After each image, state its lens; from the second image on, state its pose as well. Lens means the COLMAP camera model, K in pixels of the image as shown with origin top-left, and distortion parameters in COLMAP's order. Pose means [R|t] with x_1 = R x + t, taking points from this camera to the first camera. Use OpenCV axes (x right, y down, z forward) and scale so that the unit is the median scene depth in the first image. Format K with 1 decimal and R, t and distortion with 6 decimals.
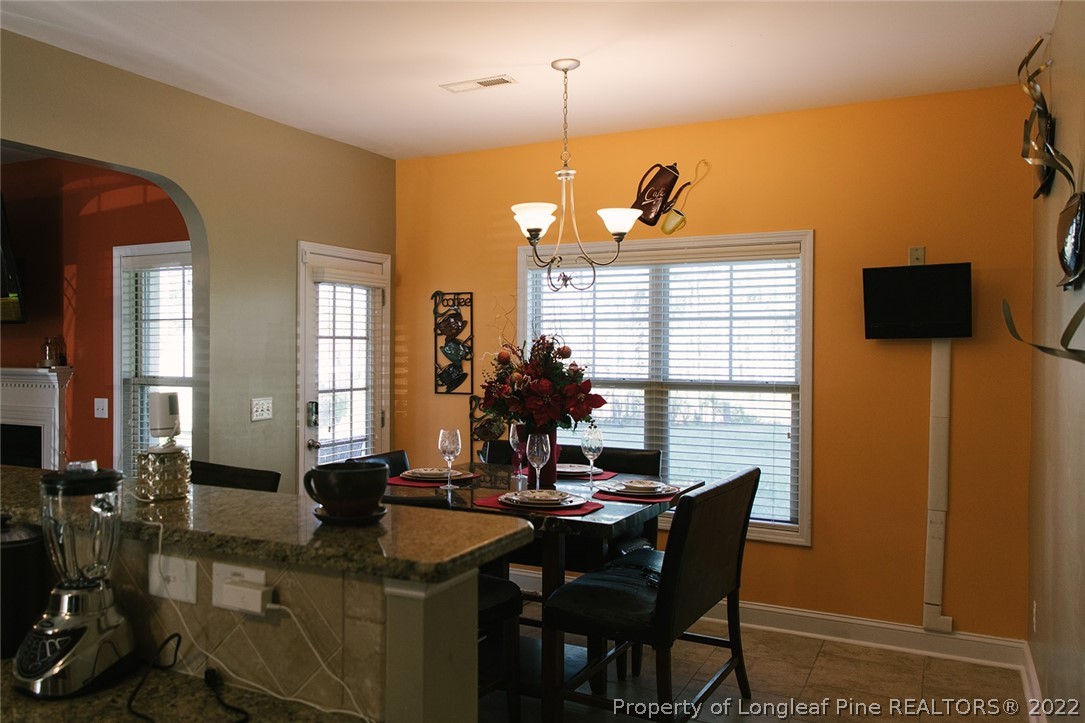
lens RADIAL K [[838.4, 0, 542.4], [0, 838.4, 362.3], [0, 0, 1]] dist [-0.007157, 0.003062]
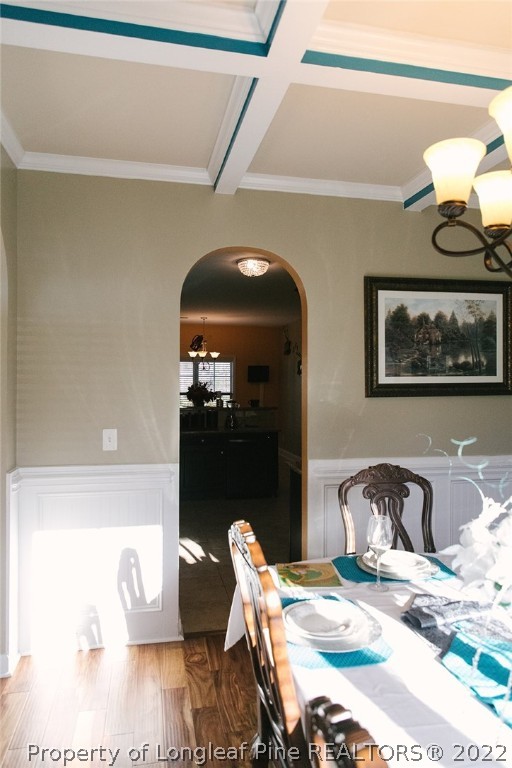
lens RADIAL K [[518.8, 0, 256.6], [0, 518.8, 385.7], [0, 0, 1]] dist [-0.027842, 0.006899]
pose [[0.759348, -0.002553, 0.650680, -1.079589], [0.009244, 0.999934, -0.006864, 0.007943], [-0.650619, 0.011227, 0.759321, -0.862047]]
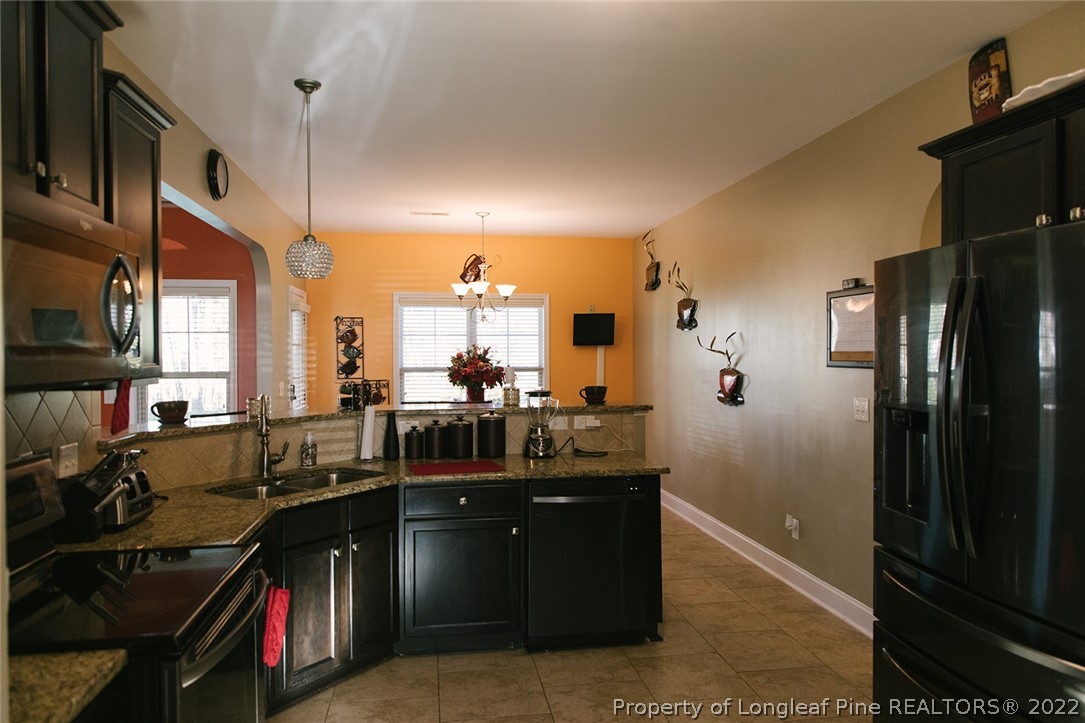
lens RADIAL K [[733.0, 0, 541.8], [0, 733.0, 359.2], [0, 0, 1]] dist [-0.027842, 0.006899]
pose [[0.790265, -0.012745, 0.612632, -0.696825], [0.014567, 0.999892, 0.002011, 0.001895], [-0.612592, 0.007335, 0.790365, -0.374477]]
